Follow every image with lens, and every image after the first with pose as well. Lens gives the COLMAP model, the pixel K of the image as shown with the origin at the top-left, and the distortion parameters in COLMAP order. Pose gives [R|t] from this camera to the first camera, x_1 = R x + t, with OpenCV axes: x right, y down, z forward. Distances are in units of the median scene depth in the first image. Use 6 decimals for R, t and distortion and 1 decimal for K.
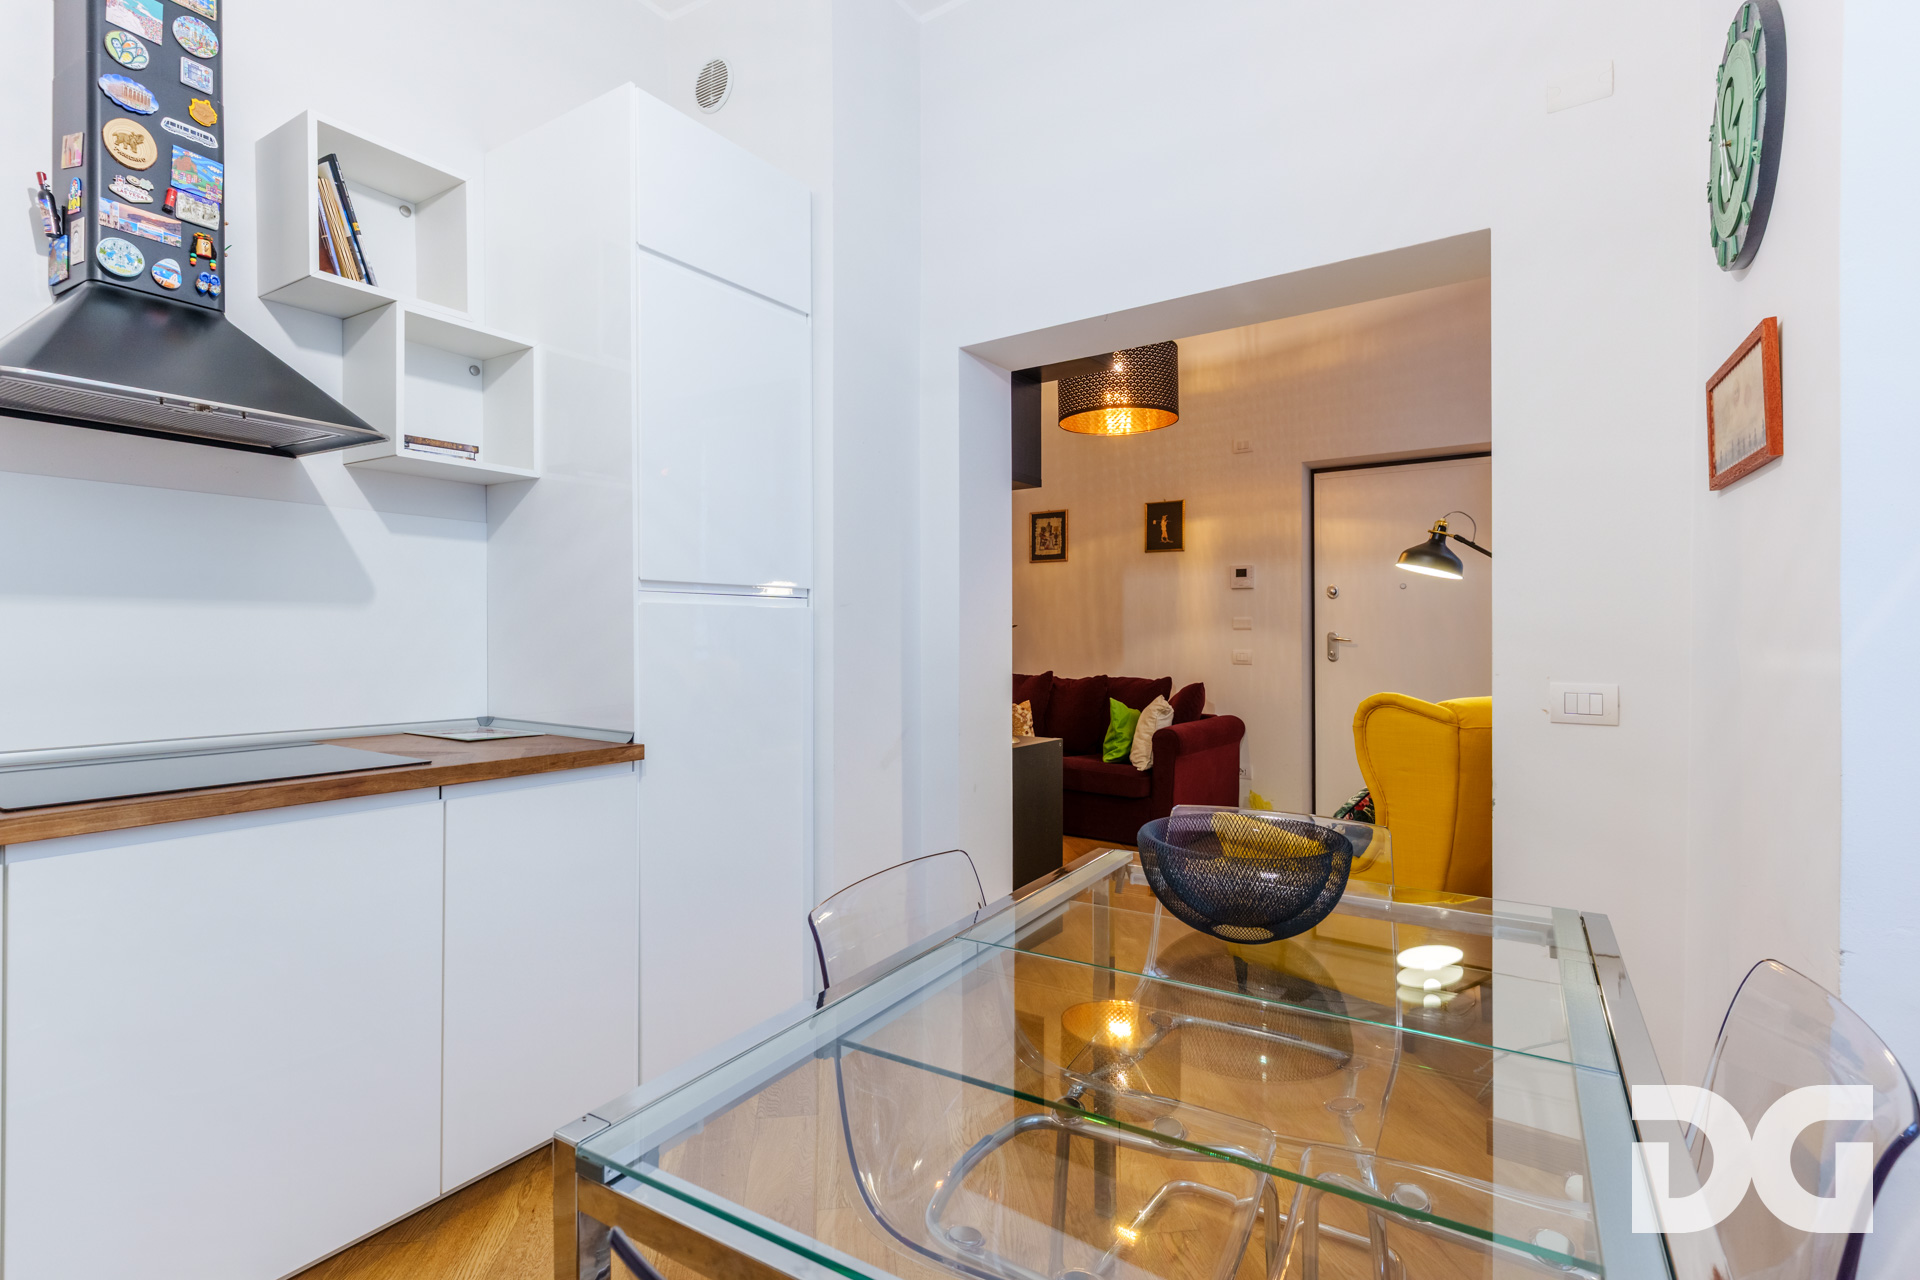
lens RADIAL K [[901.2, 0, 960.0], [0, 901.2, 640.0], [0, 0, 1]] dist [-0.000708, -0.000954]
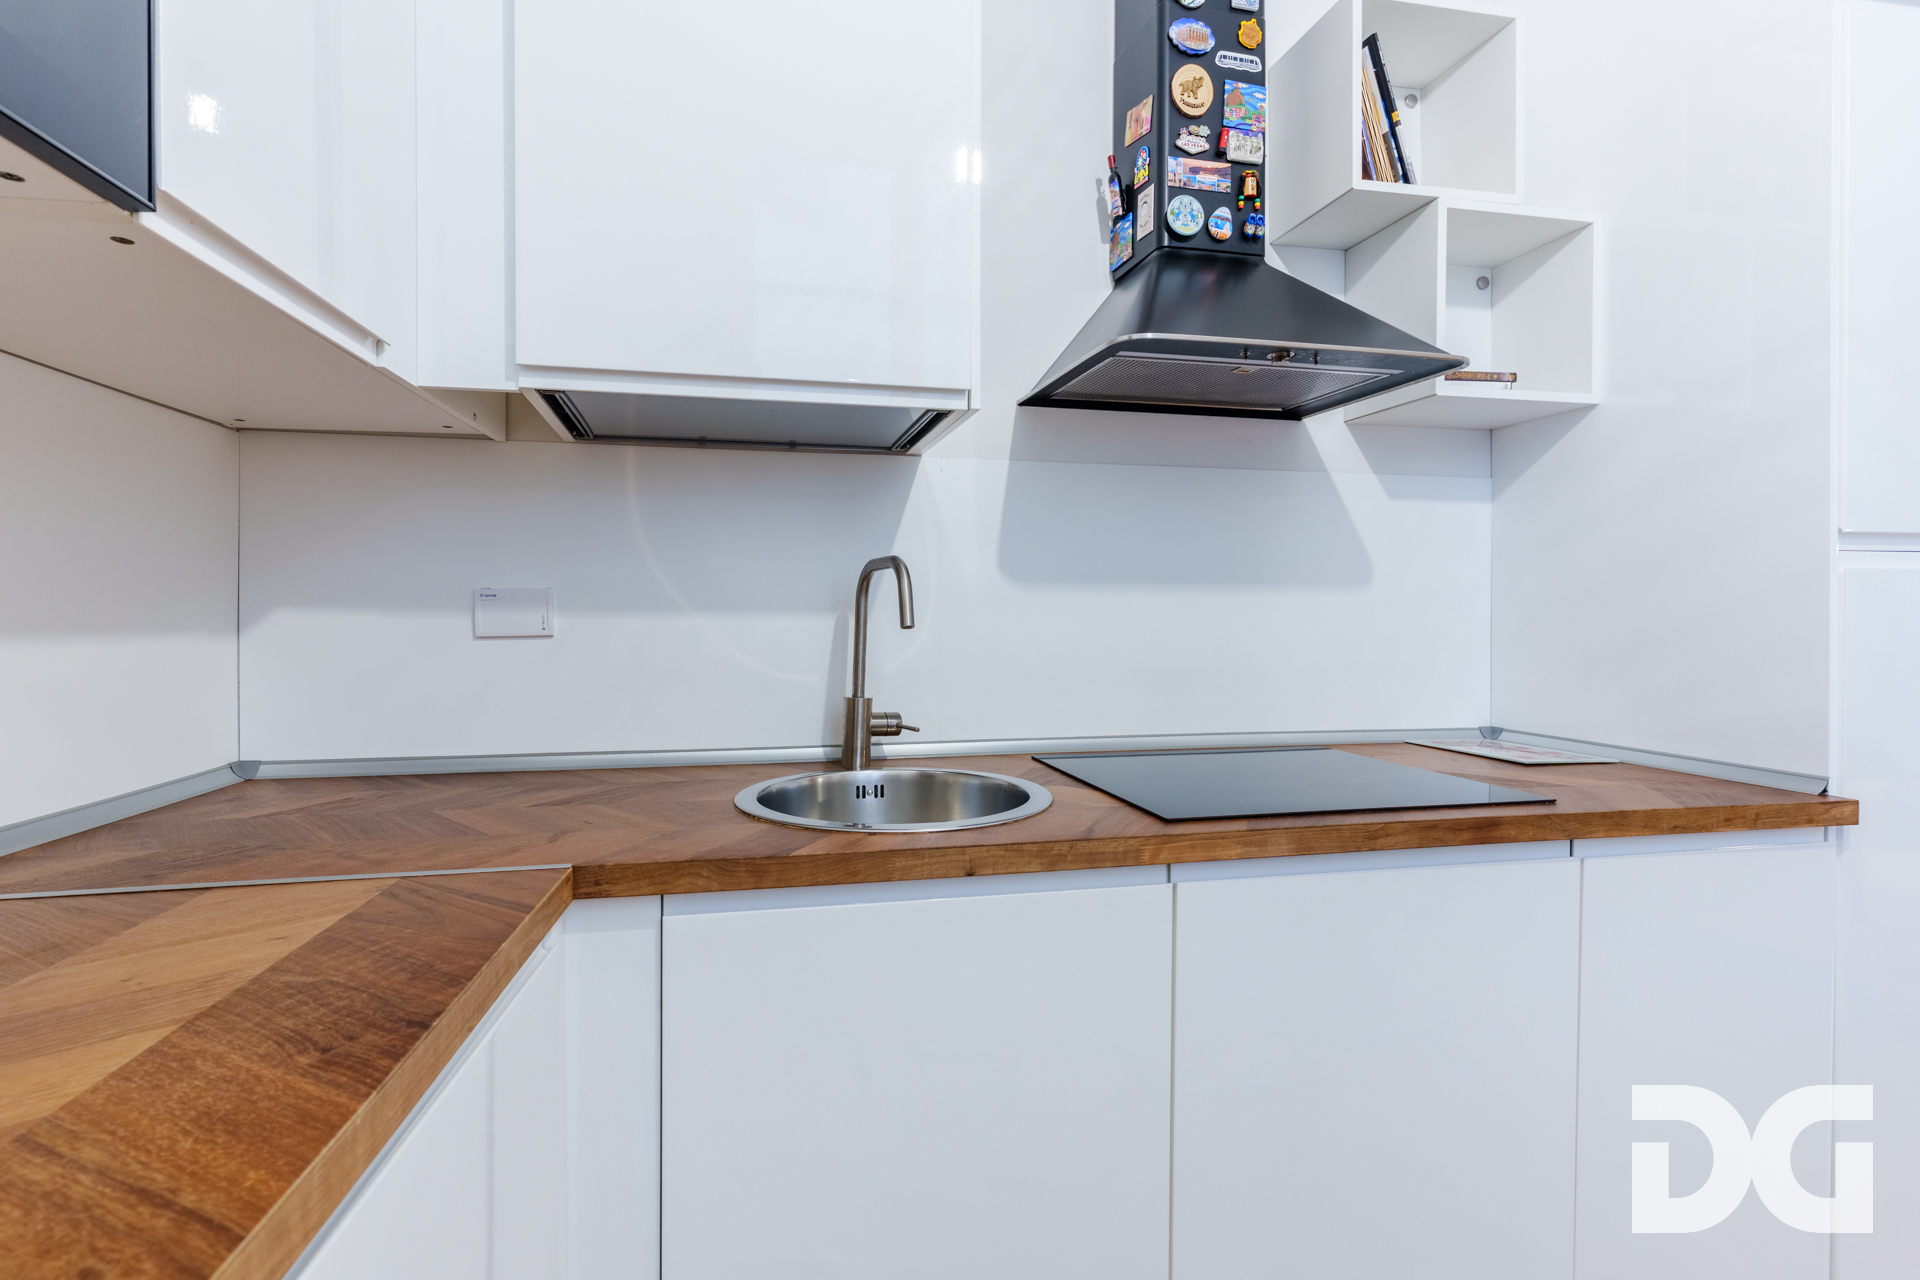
lens RADIAL K [[933.4, 0, 955.1], [0, 933.4, 625.4], [0, 0, 1]] dist [0.007194, 0.000339]
pose [[0.714742, 0.000622, -0.699387, -0.410826], [-0.001992, 0.999997, -0.001145, -0.001228], [0.699385, 0.002212, 0.714742, 0.139646]]
